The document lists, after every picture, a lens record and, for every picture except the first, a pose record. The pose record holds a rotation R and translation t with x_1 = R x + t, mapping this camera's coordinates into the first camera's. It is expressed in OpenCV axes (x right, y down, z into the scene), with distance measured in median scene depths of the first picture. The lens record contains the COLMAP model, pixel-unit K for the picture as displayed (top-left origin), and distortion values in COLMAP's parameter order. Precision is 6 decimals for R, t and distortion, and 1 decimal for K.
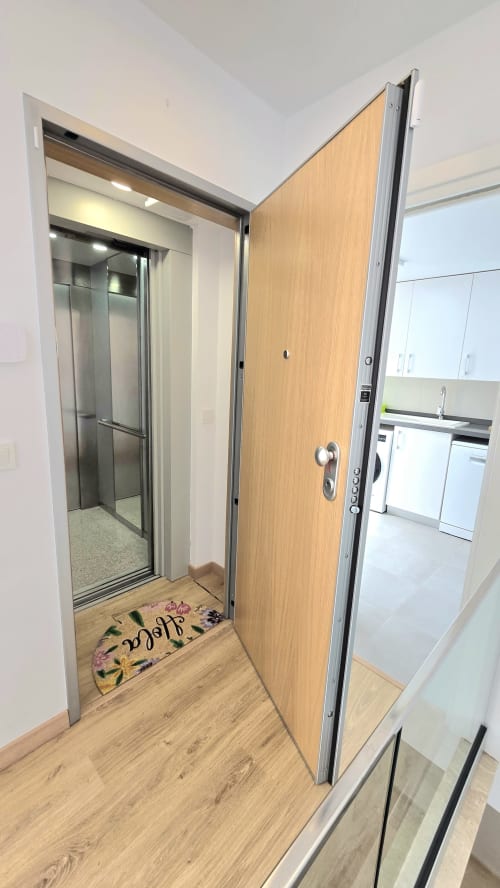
lens RADIAL K [[365.1, 0, 242.1], [0, 365.1, 447.3], [0, 0, 1]] dist [0.001161, 0.000876]
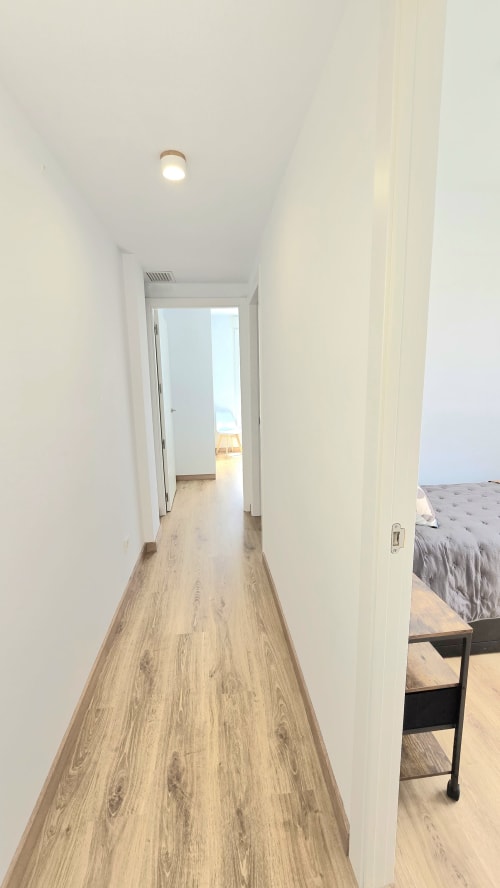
lens RADIAL K [[365.1, 0, 249.3], [0, 365.1, 440.0], [0, 0, 1]] dist [0.001161, 0.000876]
pose [[-0.631600, 0.076688, -0.771493, 0.626125], [-0.191234, 0.948940, 0.250884, -0.225522], [0.751340, 0.305994, -0.584685, 1.378473]]
